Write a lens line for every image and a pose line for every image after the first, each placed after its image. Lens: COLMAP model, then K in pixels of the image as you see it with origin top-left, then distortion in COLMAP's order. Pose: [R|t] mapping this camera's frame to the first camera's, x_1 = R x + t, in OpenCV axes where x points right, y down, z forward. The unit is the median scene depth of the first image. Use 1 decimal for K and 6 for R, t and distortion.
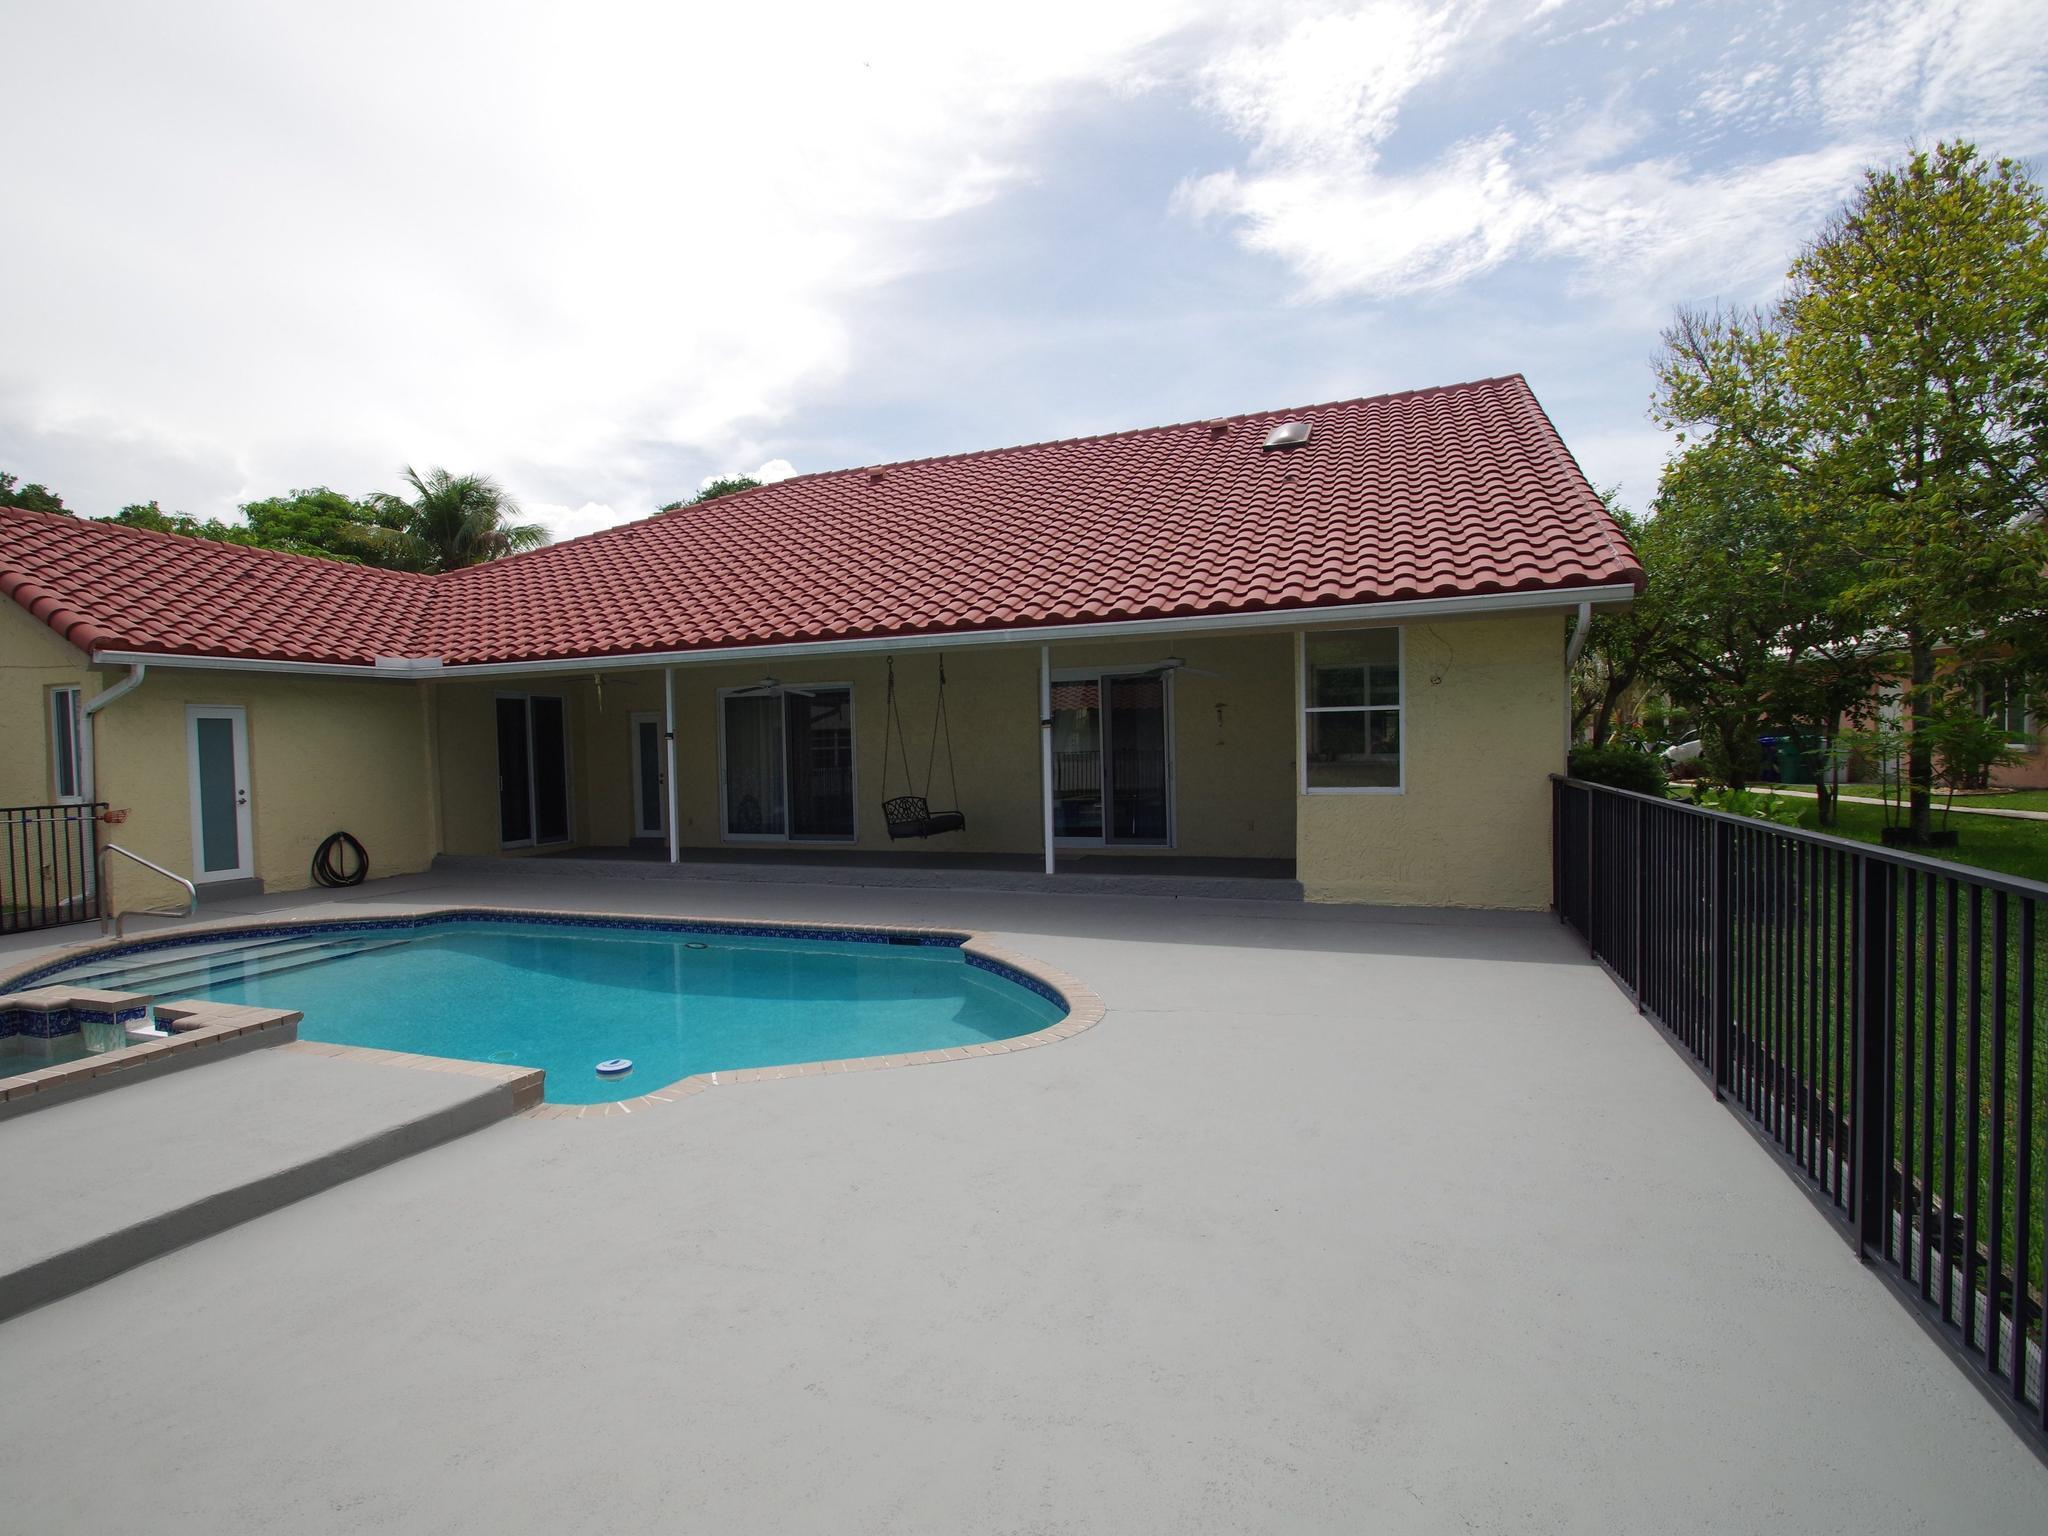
lens RADIAL K [[1022.6, 0, 1016.3], [0, 1022.6, 772.0], [0, 0, 1]] dist [-0.003228, -0.007822]
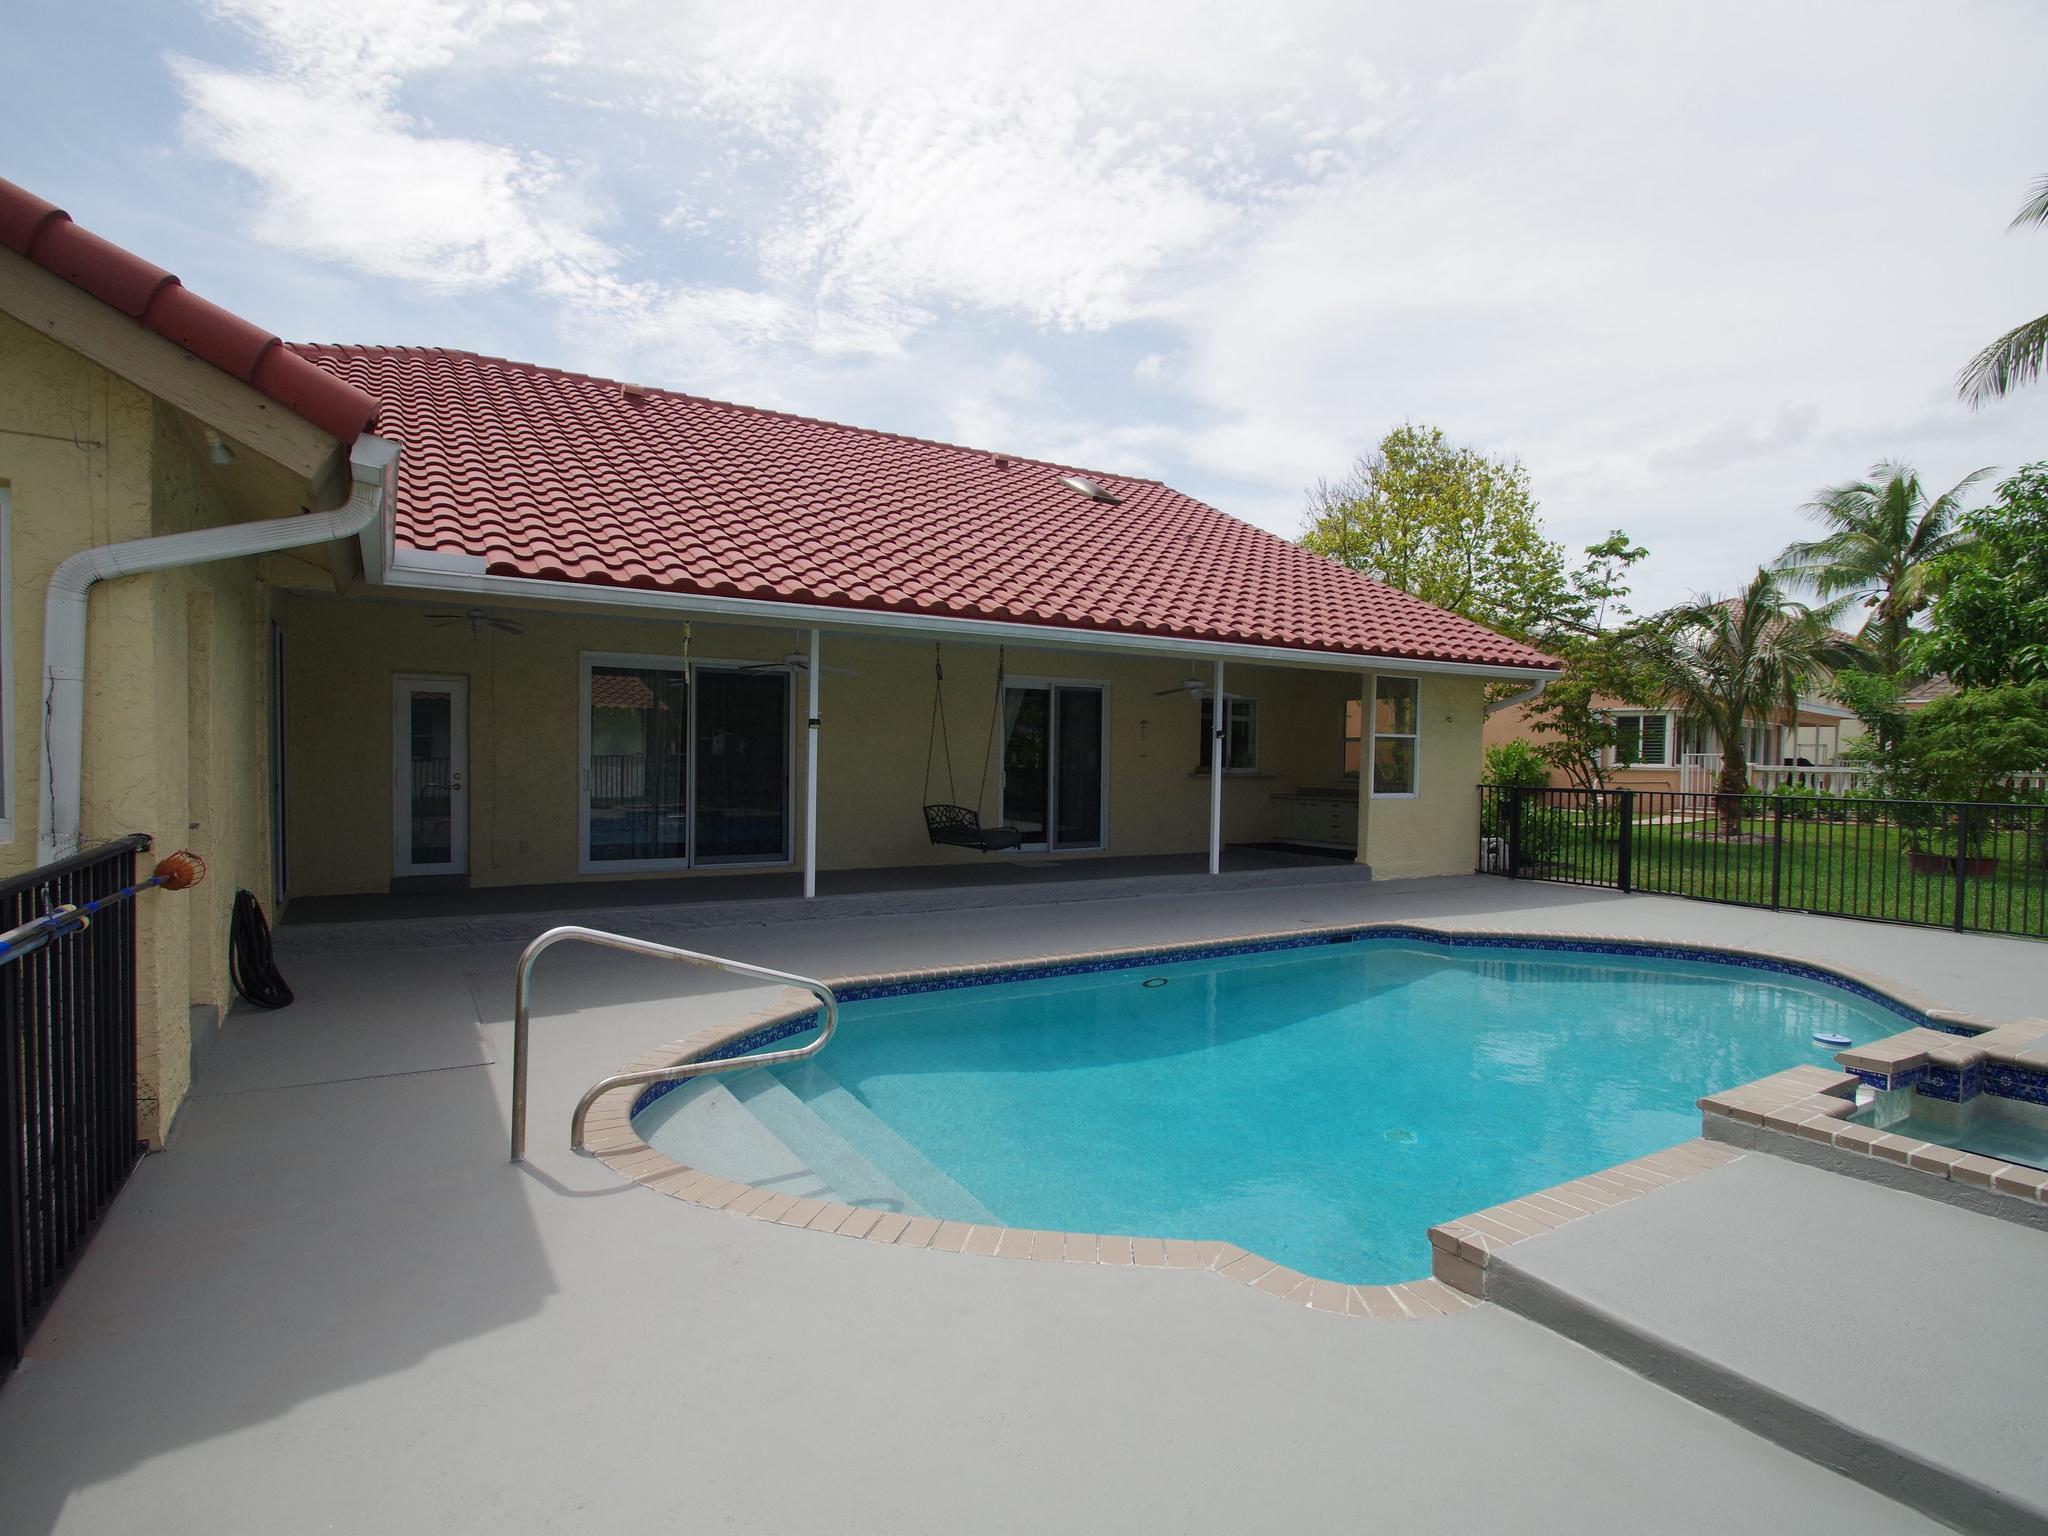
lens RADIAL K [[1022.6, 0, 979.9], [0, 1022.6, 755.9], [0, 0, 1]] dist [-0.003228, -0.007822]
pose [[0.616189, 0.031834, 0.786955, -0.584366], [-0.007716, 0.999379, -0.034385, 0.009053], [-0.787561, 0.015116, 0.616052, 0.320881]]
